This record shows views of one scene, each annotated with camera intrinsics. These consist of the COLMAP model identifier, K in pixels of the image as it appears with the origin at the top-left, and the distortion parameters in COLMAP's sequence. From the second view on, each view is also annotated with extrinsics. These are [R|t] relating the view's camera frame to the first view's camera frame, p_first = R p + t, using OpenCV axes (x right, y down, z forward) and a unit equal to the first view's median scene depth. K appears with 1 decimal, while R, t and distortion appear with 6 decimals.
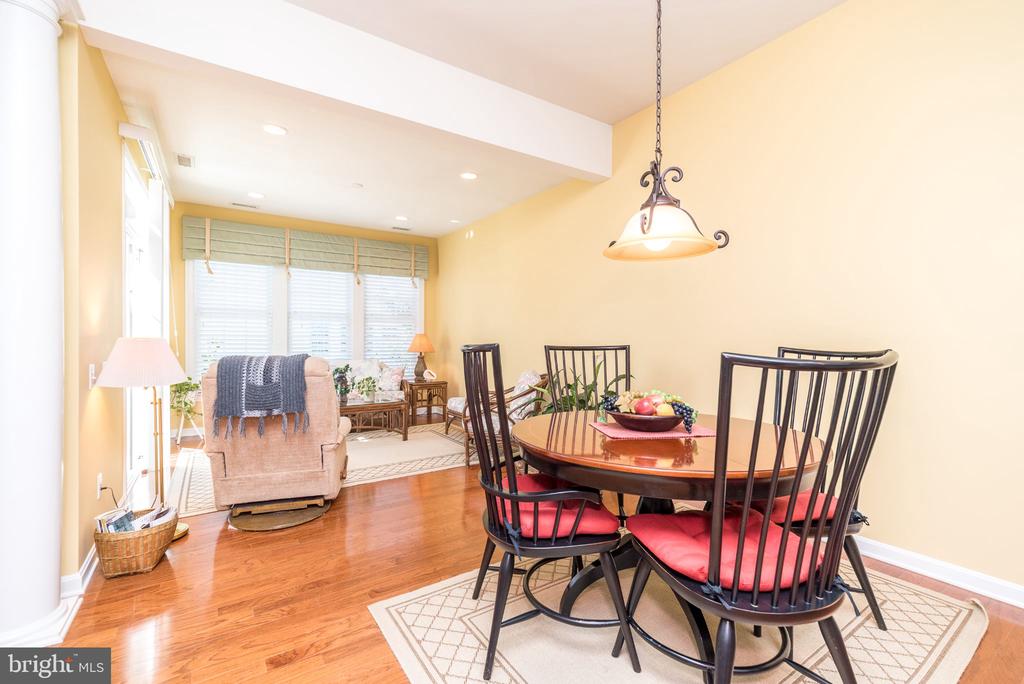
lens RADIAL K [[447.8, 0, 511.8], [0, 447.8, 344.4], [0, 0, 1]] dist [0.007173, 0.000066]
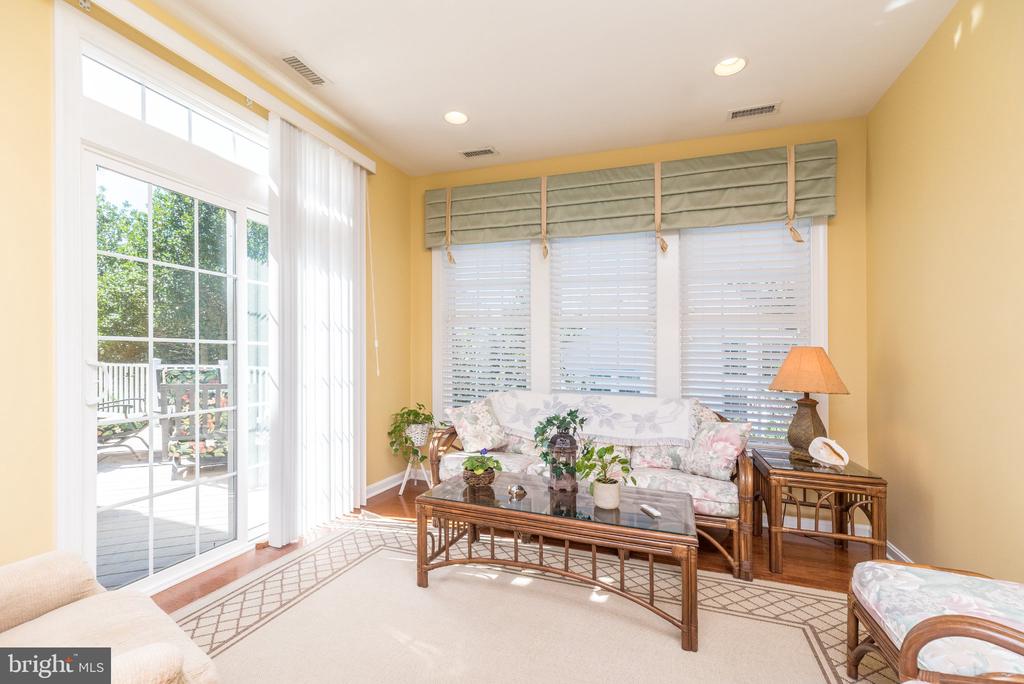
lens RADIAL K [[447.8, 0, 515.3], [0, 447.8, 342.7], [0, 0, 1]] dist [0.007173, 0.000066]
pose [[0.583688, -0.018799, -0.811761, -0.027399], [-0.025838, 0.998796, -0.041708, -0.001630], [0.811567, 0.045319, 0.582499, 0.591888]]
